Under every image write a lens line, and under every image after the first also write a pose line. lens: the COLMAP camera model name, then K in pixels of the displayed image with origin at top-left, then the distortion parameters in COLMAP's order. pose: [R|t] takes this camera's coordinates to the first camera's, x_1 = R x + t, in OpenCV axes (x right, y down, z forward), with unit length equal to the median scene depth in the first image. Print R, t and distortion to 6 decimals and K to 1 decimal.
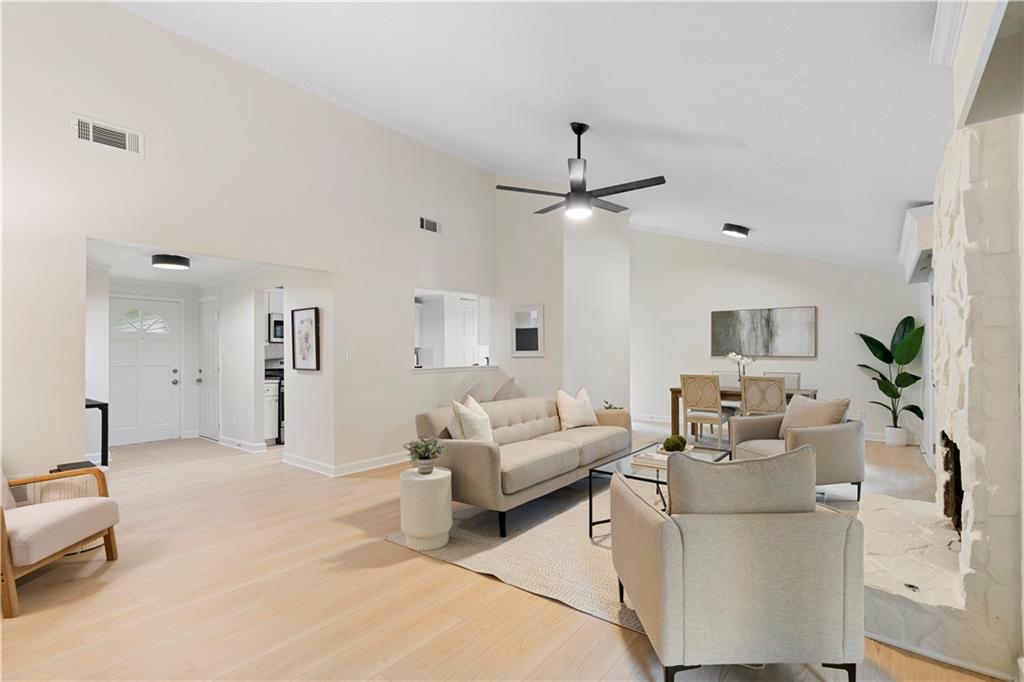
lens RADIAL K [[461.8, 0, 510.2], [0, 461.8, 340.9], [0, 0, 1]] dist [-0.003334, 0.000396]
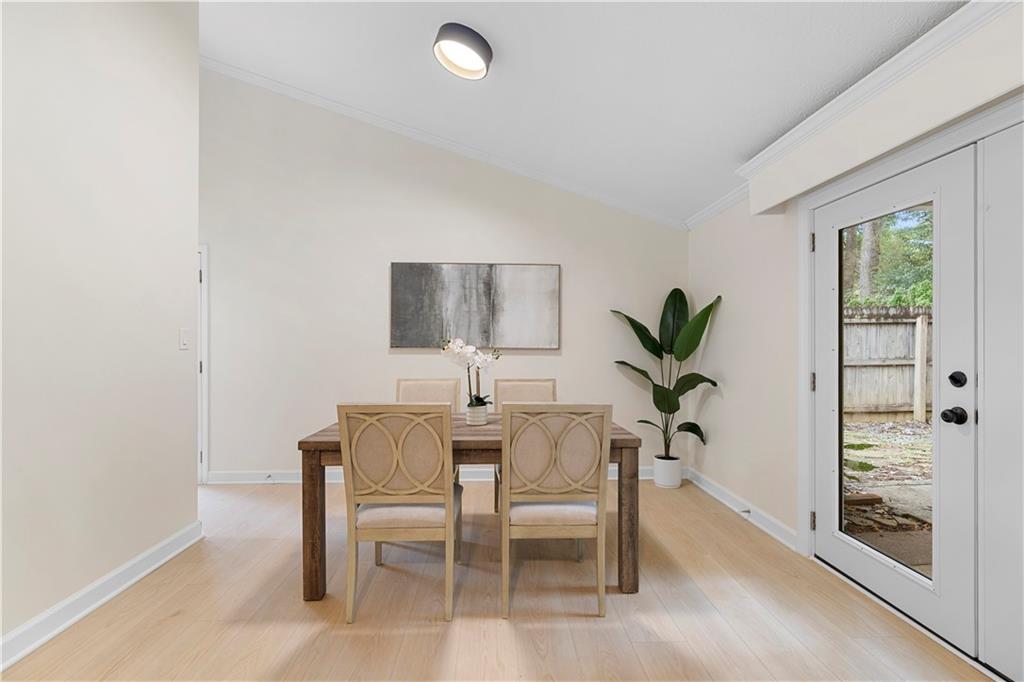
lens RADIAL K [[461.8, 0, 510.2], [0, 461.8, 340.8], [0, 0, 1]] dist [-0.003334, 0.000396]
pose [[0.731296, 0.008941, 0.682002, 0.202544], [-0.016893, 0.999845, 0.005005, 0.021283], [-0.681851, -0.015181, 0.731334, 0.586918]]
